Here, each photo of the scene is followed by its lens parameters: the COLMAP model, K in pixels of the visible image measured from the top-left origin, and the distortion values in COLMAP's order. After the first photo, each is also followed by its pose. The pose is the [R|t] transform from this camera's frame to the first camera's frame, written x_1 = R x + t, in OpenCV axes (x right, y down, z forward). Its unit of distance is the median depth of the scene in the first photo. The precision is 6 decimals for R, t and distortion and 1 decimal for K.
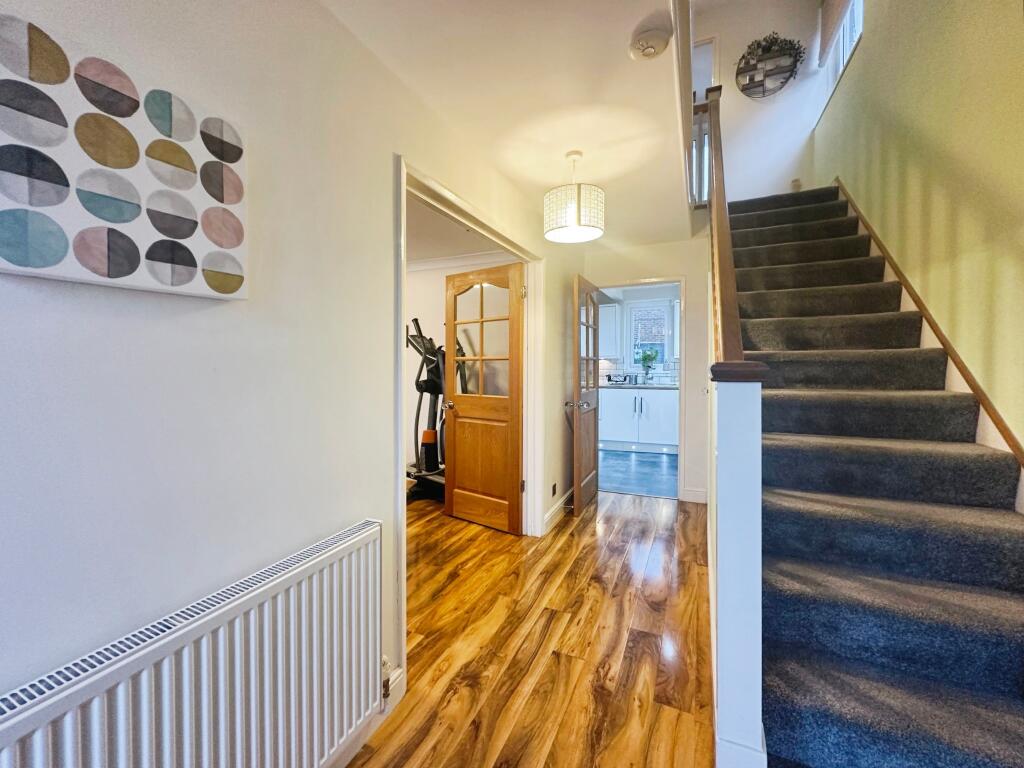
lens RADIAL K [[419.5, 0, 515.4], [0, 419.5, 384.1], [0, 0, 1]] dist [-0.002032, -0.000105]
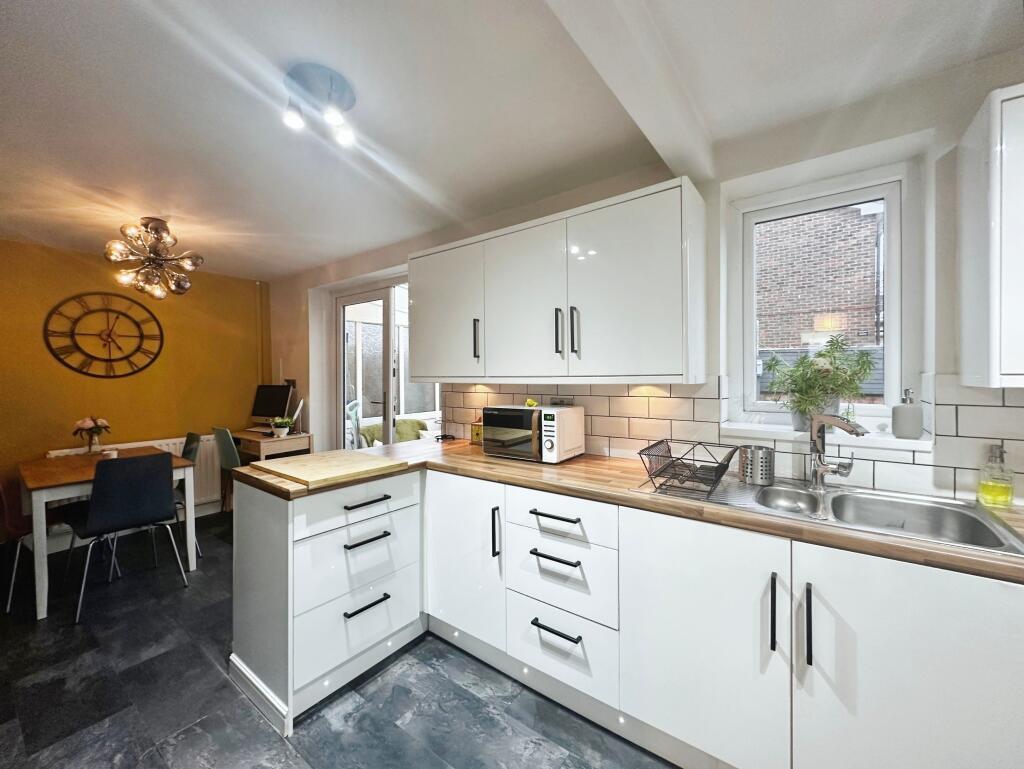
lens RADIAL K [[419.5, 0, 515.4], [0, 419.5, 384.6], [0, 0, 1]] dist [-0.002032, -0.000105]
pose [[0.973667, -0.008775, -0.227805, 0.191701], [0.006734, 0.999930, -0.009732, -0.059844], [0.227875, 0.007942, 0.973658, 0.703537]]
